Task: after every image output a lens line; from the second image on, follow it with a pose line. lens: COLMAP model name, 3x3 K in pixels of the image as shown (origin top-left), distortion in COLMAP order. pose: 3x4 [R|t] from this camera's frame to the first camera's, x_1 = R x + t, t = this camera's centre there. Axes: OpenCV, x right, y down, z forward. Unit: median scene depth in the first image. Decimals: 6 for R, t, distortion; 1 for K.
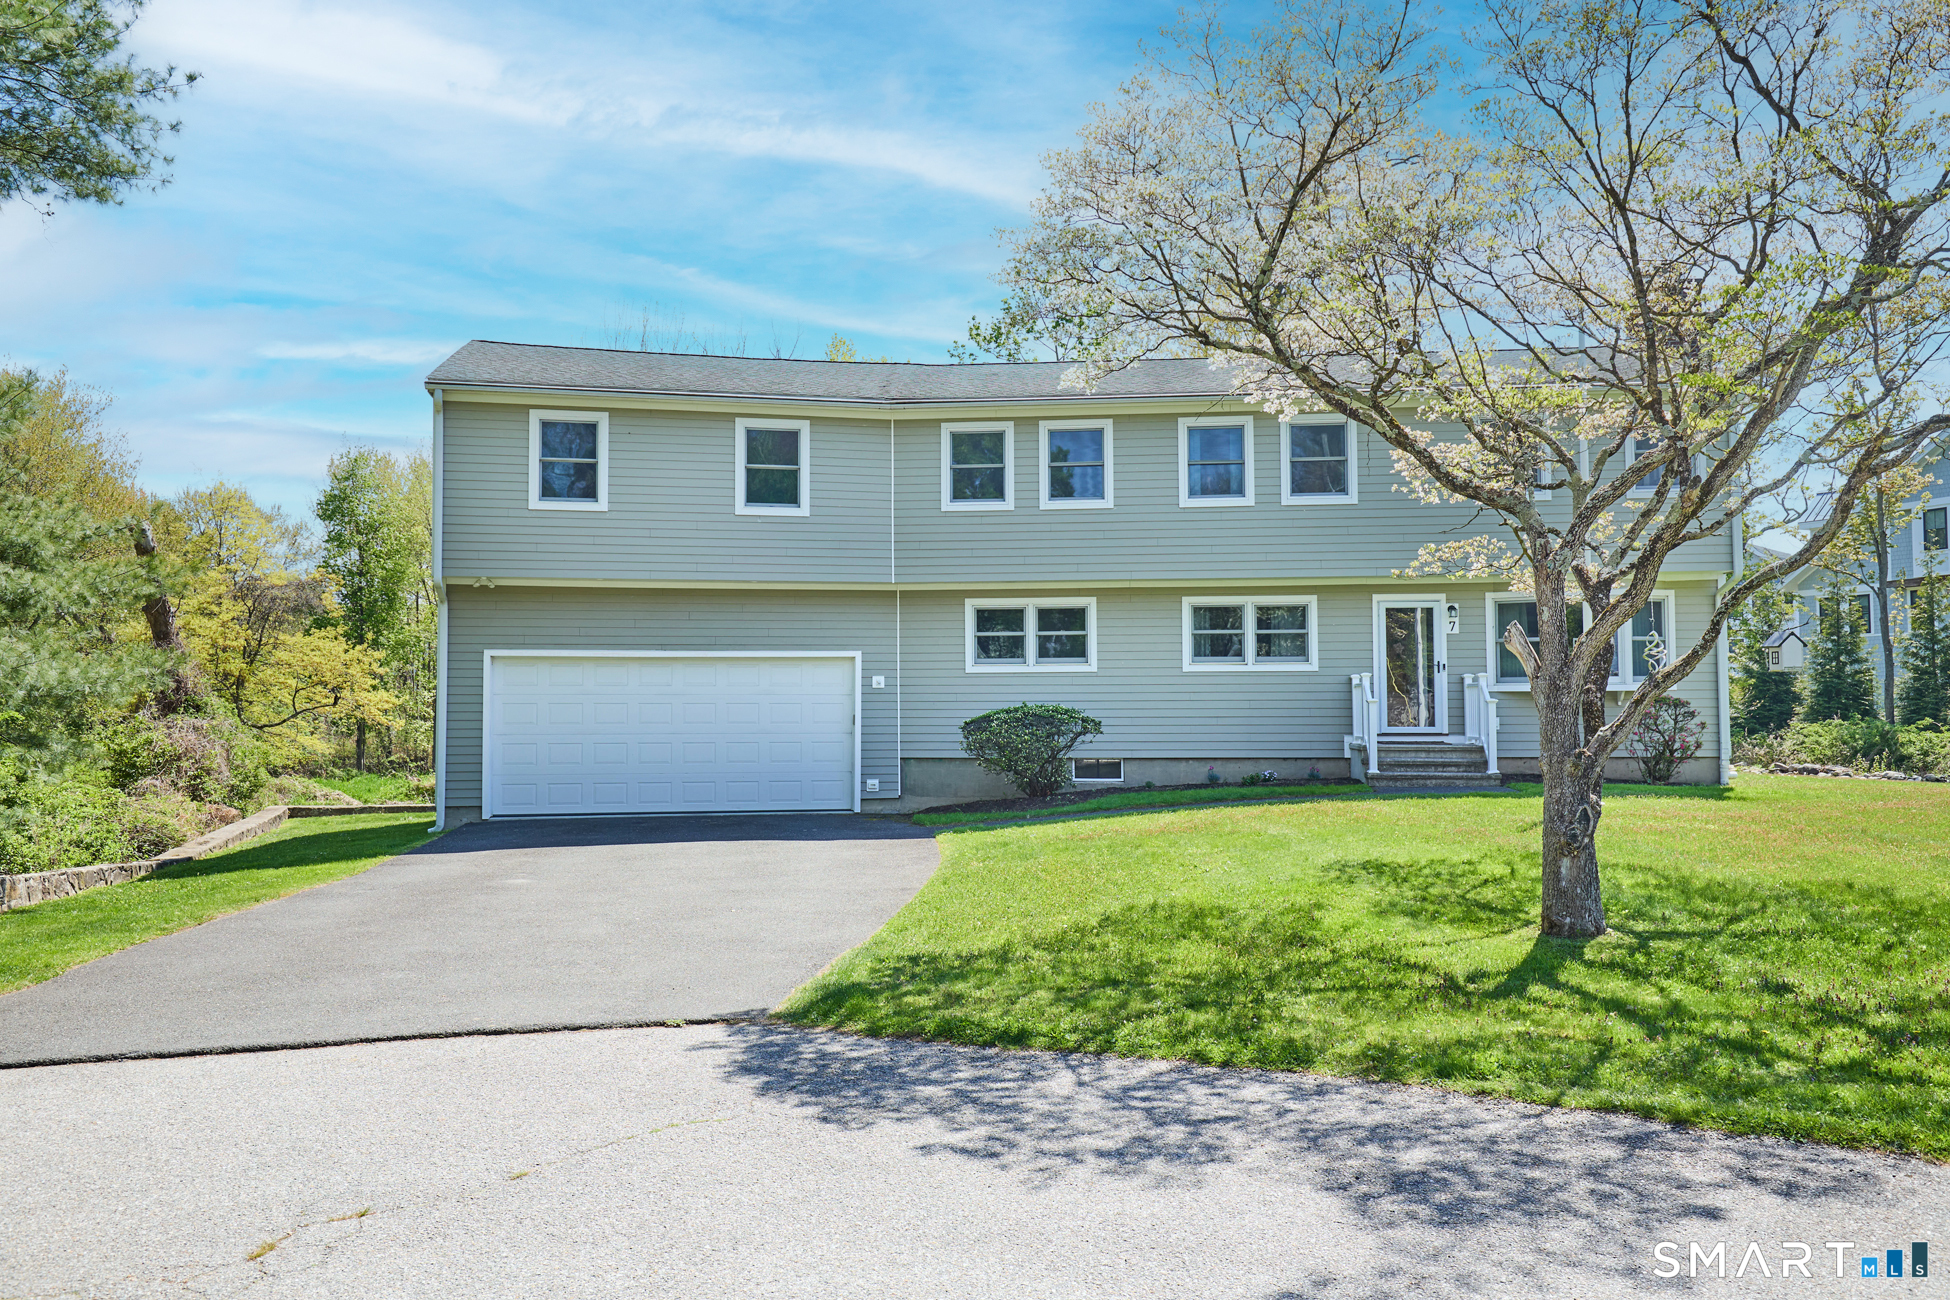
lens RADIAL K [[1379.9, 0, 975.0], [0, 1379.9, 650.0], [0, 0, 1]] dist [-0.001727, 0.001362]
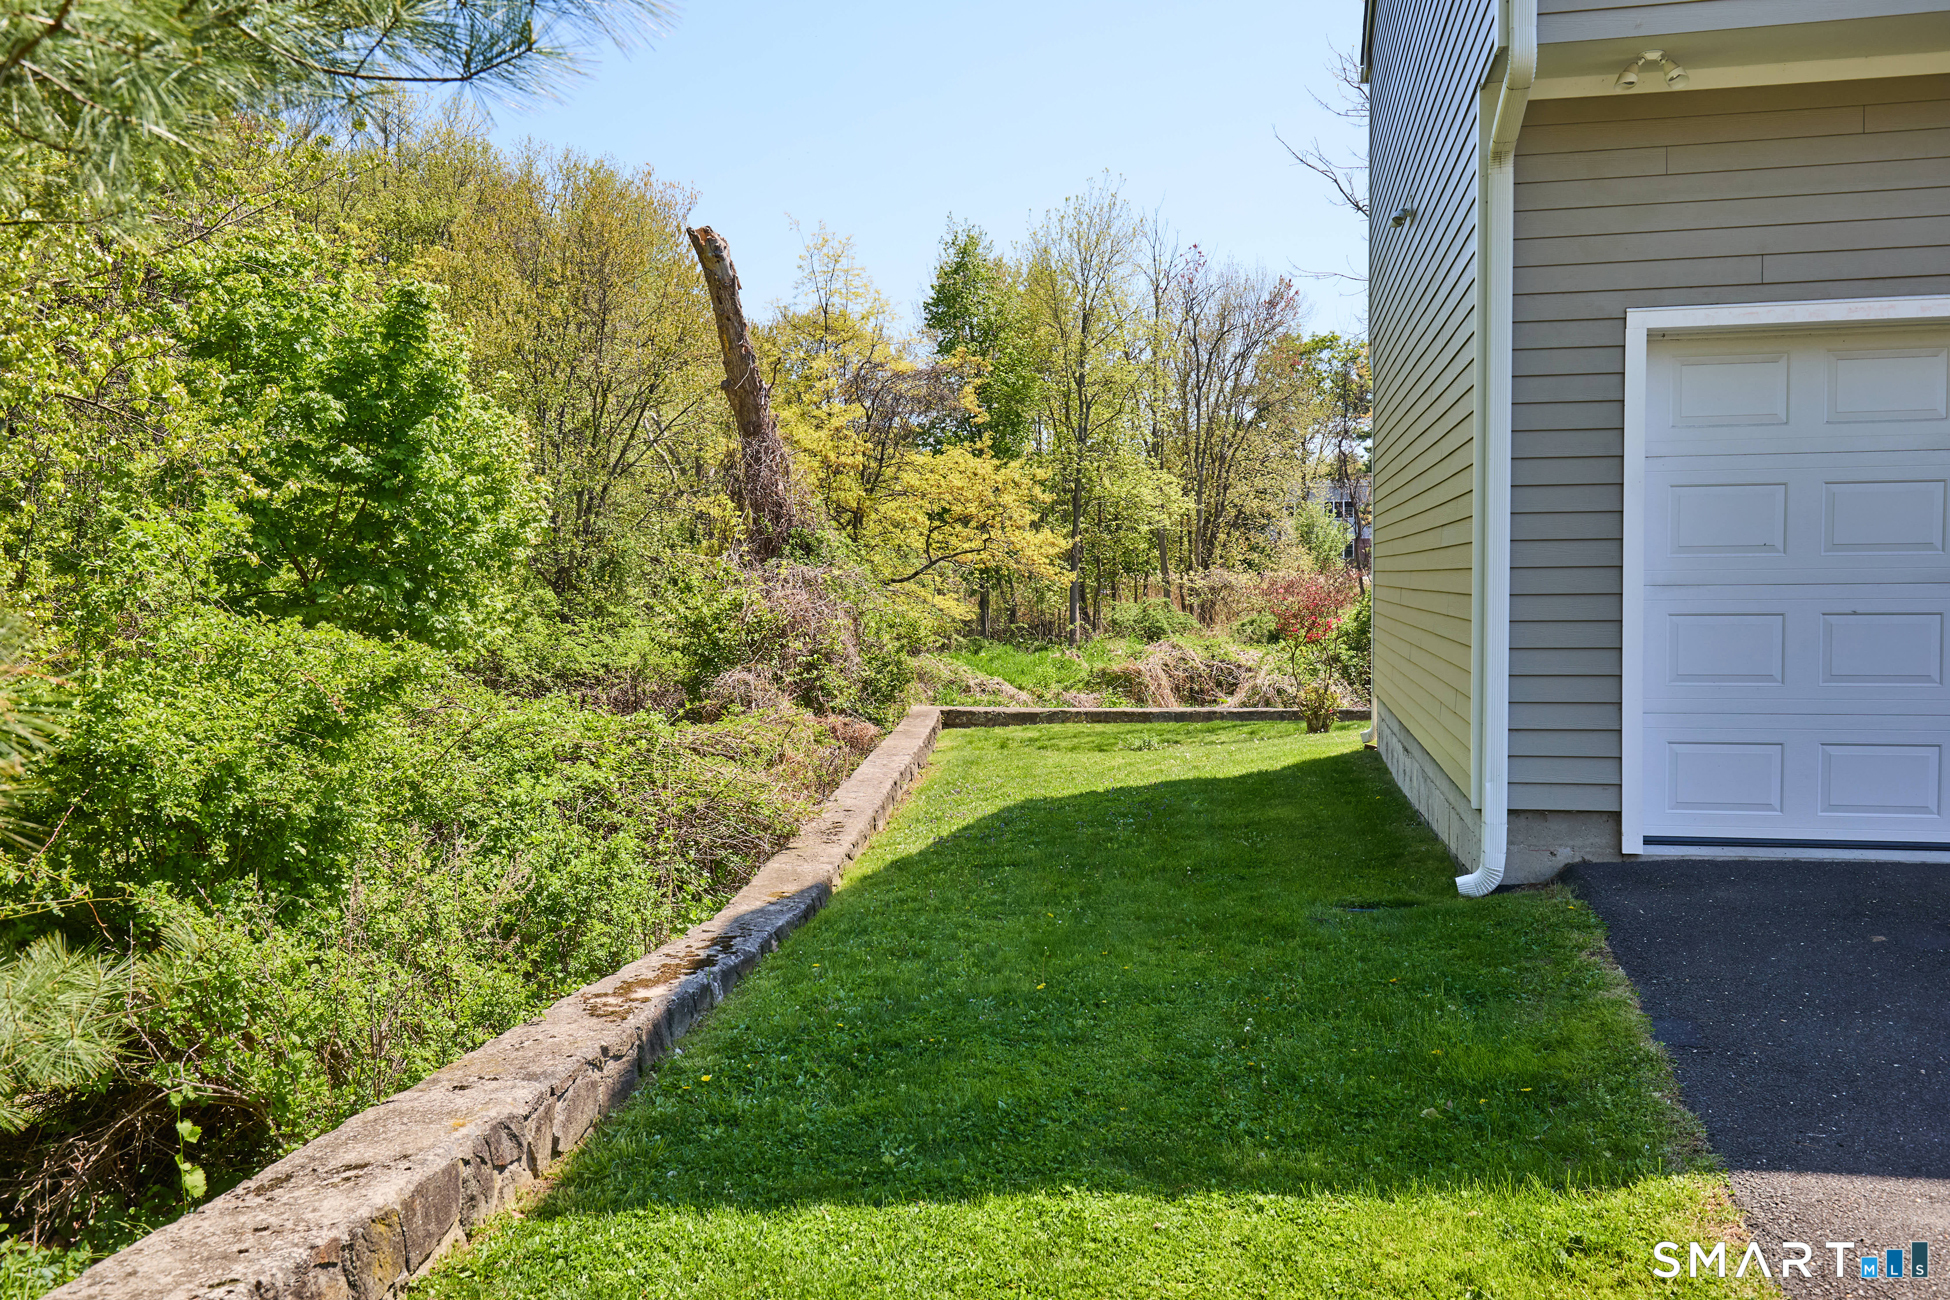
lens RADIAL K [[1599.9, 0, 975.0], [0, 1599.9, 650.0], [0, 0, 1]] dist [0.002099, 0.000113]
pose [[0.918467, 0.012069, -0.395312, -0.281146], [0.025860, 0.995563, 0.090479, 0.031727], [0.394650, -0.093325, 0.914080, 0.493608]]
